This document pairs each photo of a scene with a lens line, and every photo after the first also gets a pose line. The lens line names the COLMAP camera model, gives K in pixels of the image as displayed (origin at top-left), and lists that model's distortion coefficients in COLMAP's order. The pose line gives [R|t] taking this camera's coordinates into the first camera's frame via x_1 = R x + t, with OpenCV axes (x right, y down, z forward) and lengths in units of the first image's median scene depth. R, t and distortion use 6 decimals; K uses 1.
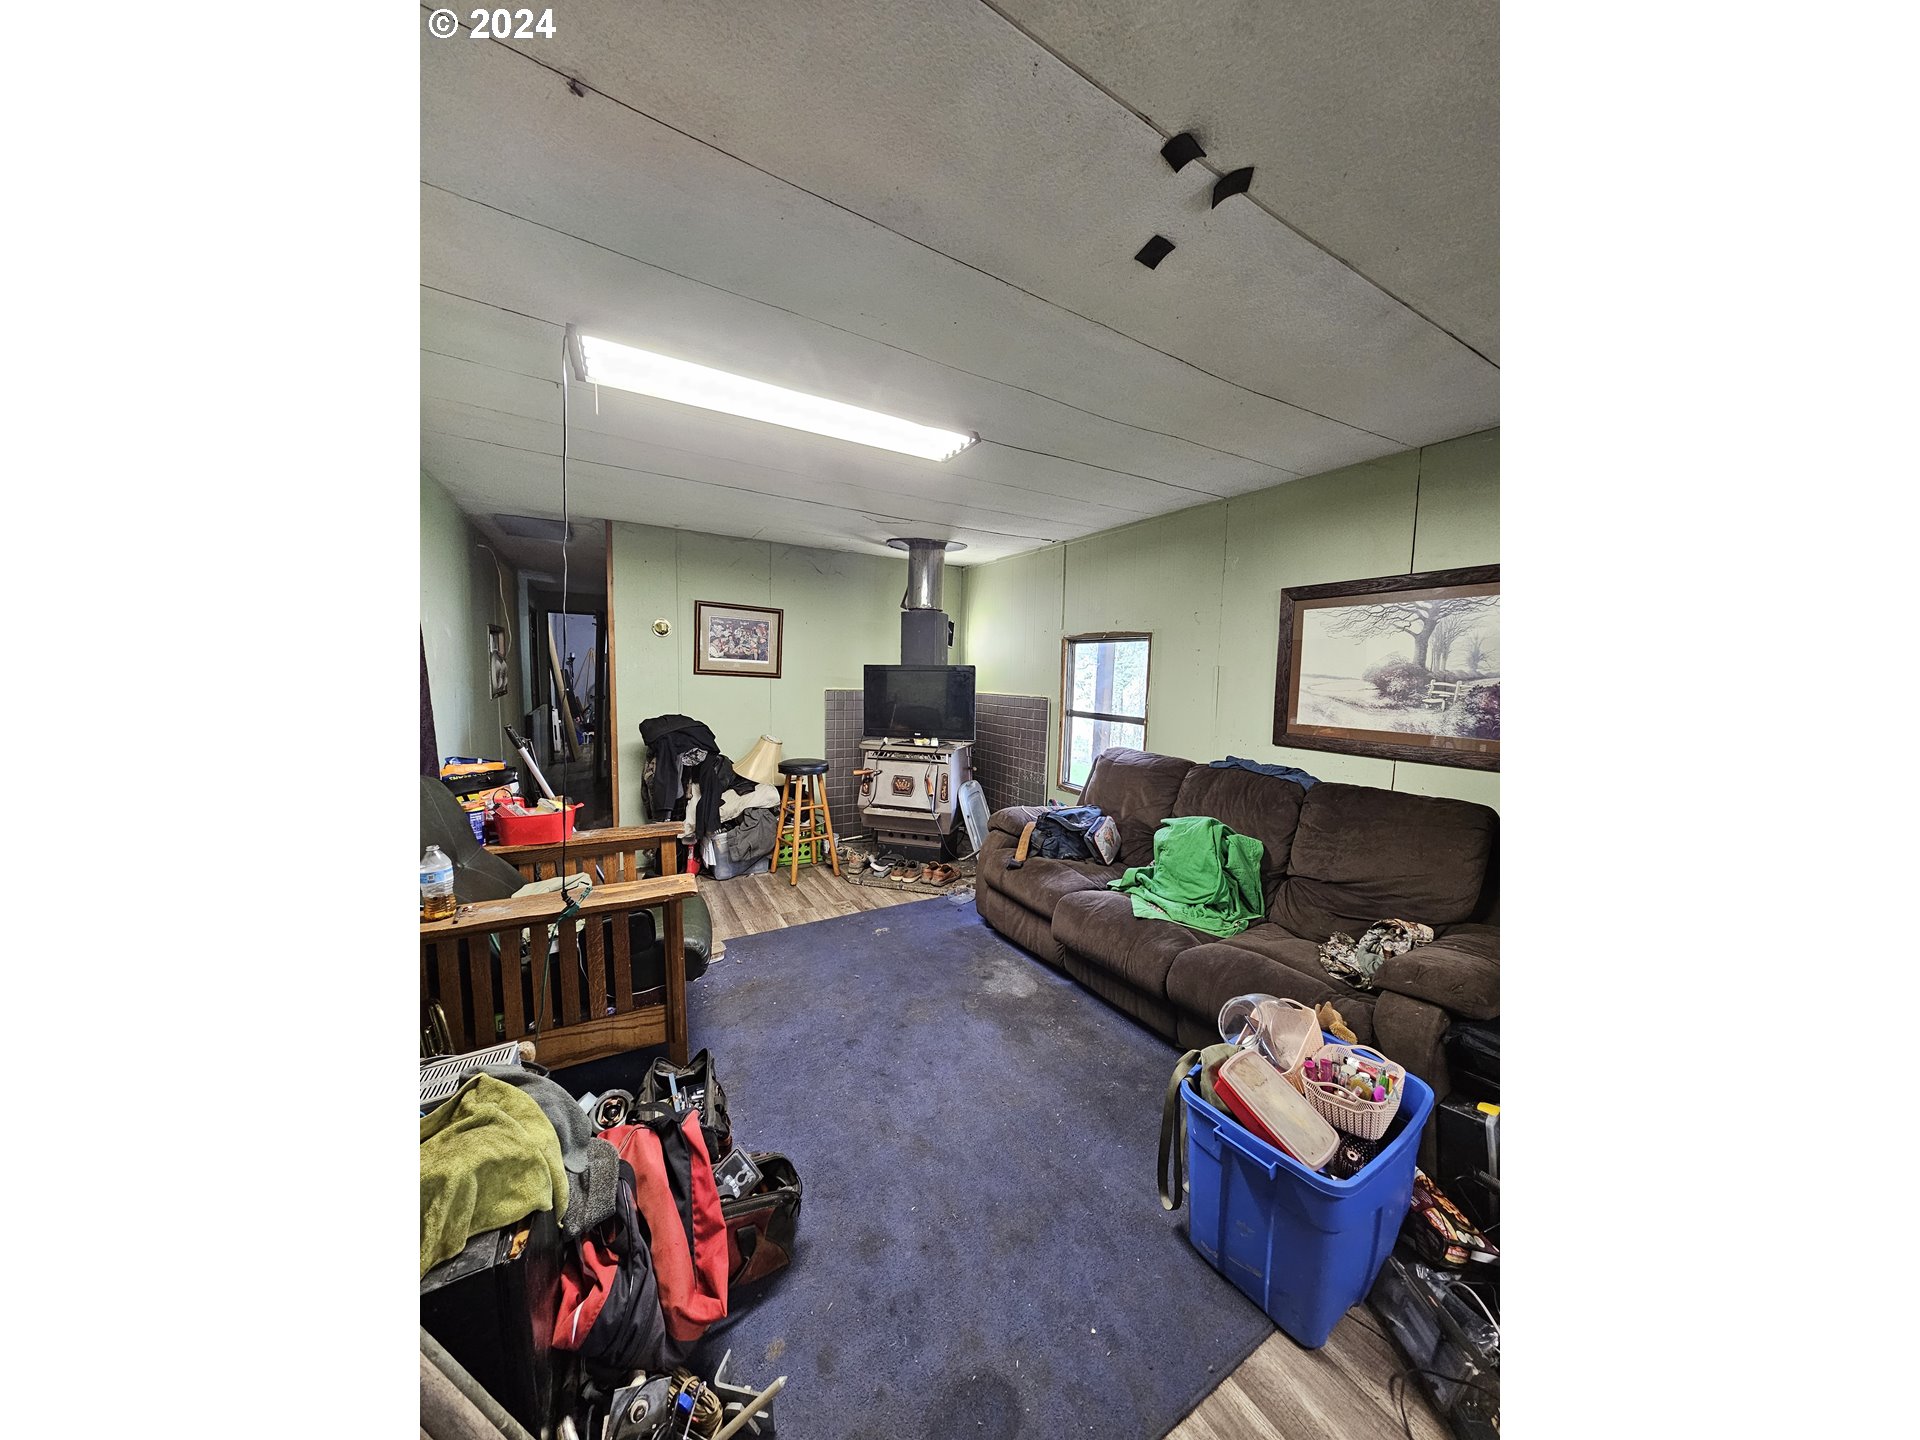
lens RADIAL K [[594.9, 0, 959.7], [0, 594.9, 723.2], [0, 0, 1]] dist [-0.001945, -0.000011]
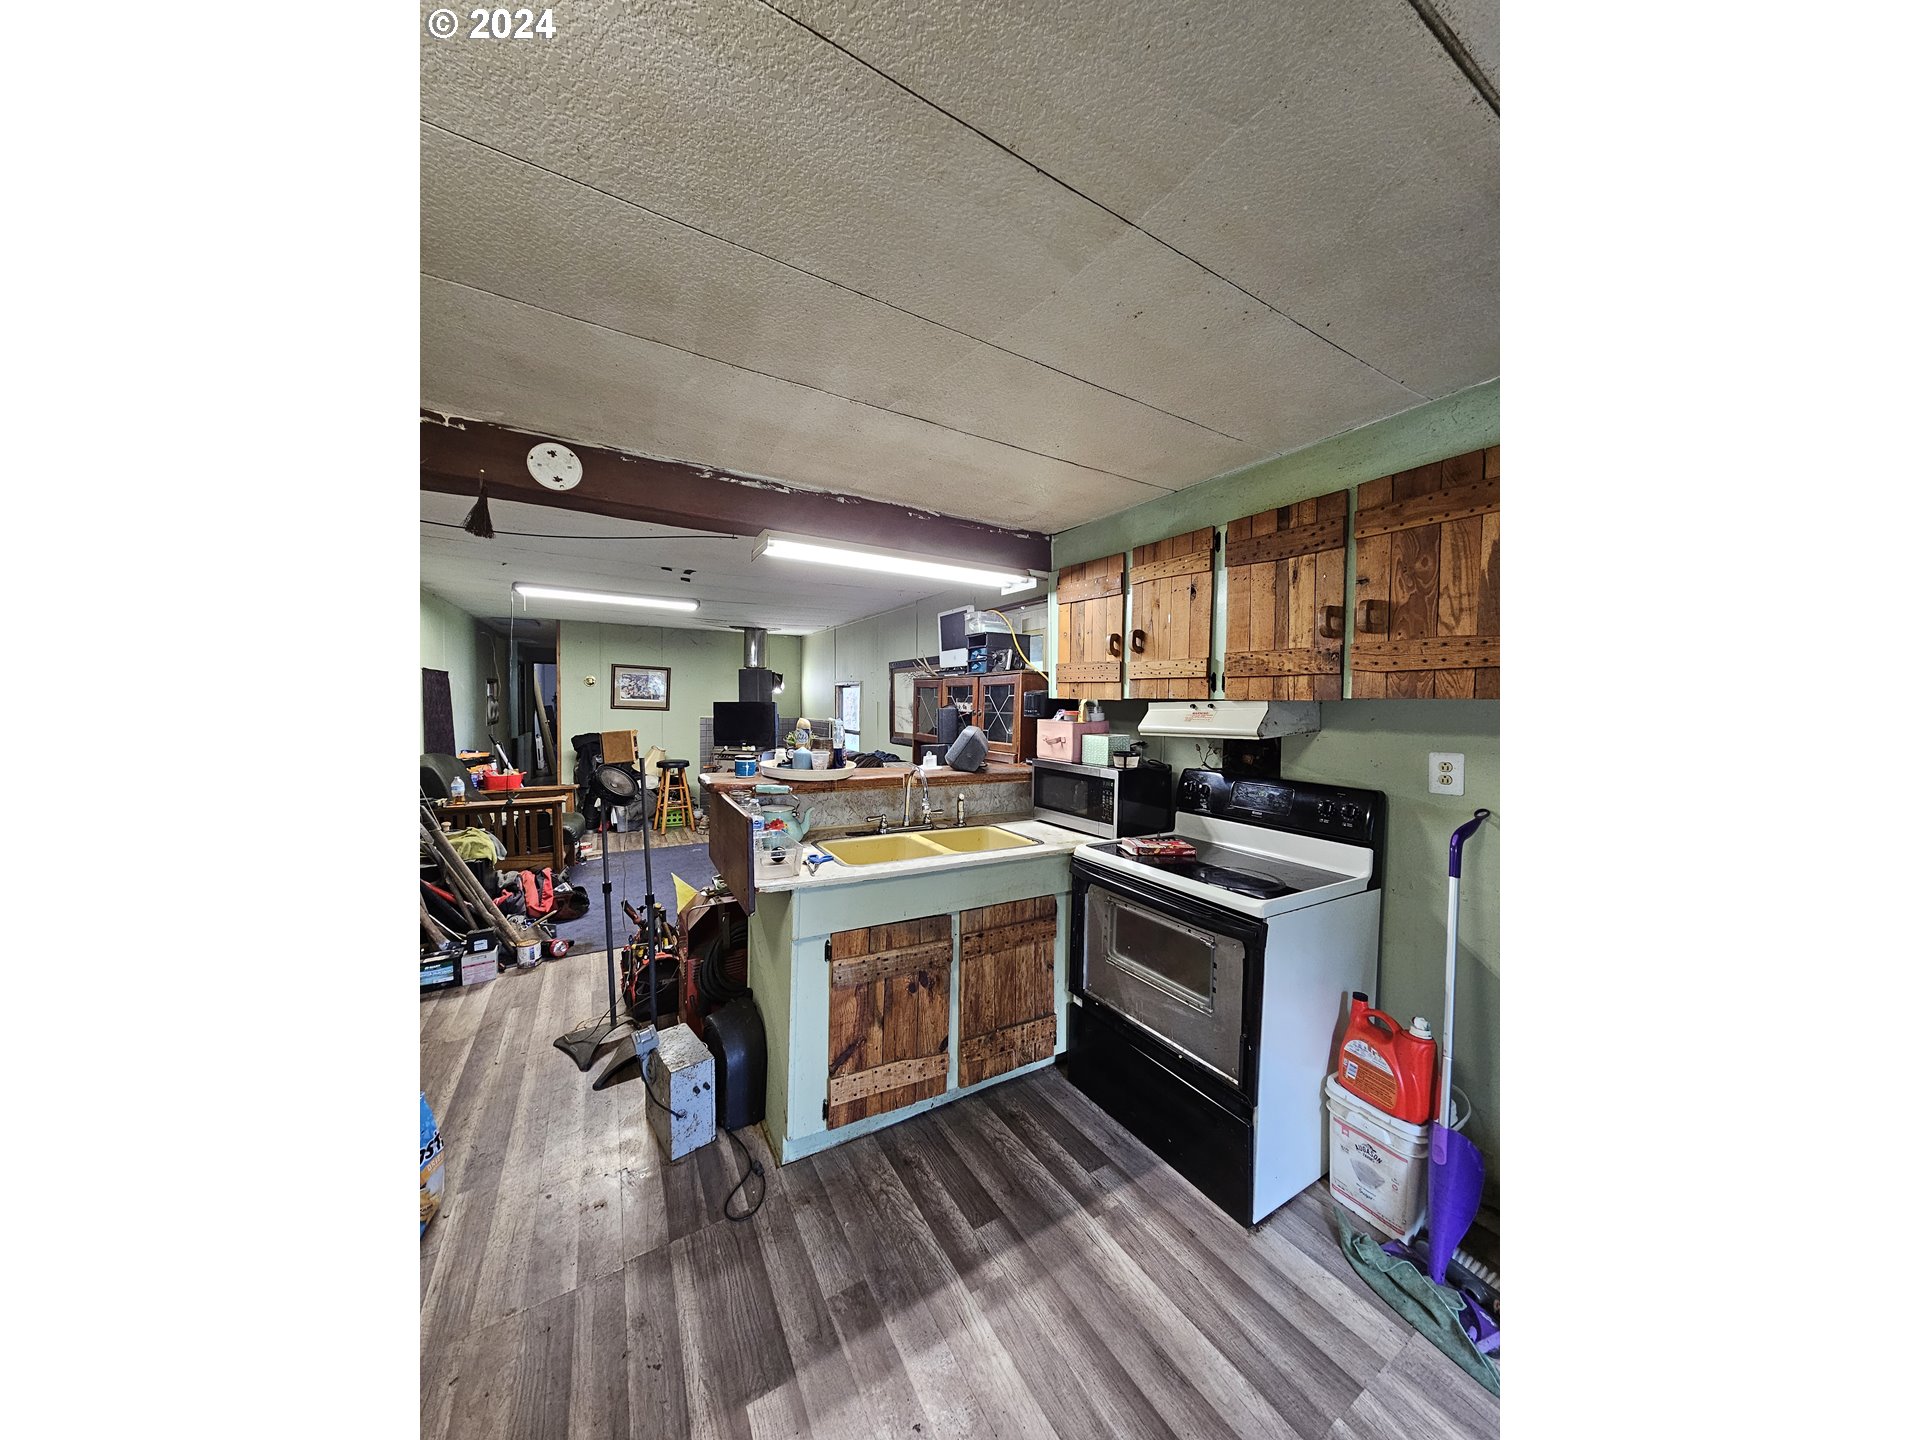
lens RADIAL K [[594.9, 0, 960.0], [0, 594.9, 720.2], [0, 0, 1]] dist [-0.001945, -0.000011]
pose [[0.999968, -0.007533, -0.002661, 0.525931], [0.007364, 0.998251, -0.058651, 0.053114], [0.003099, 0.058629, 0.998275, -0.637416]]
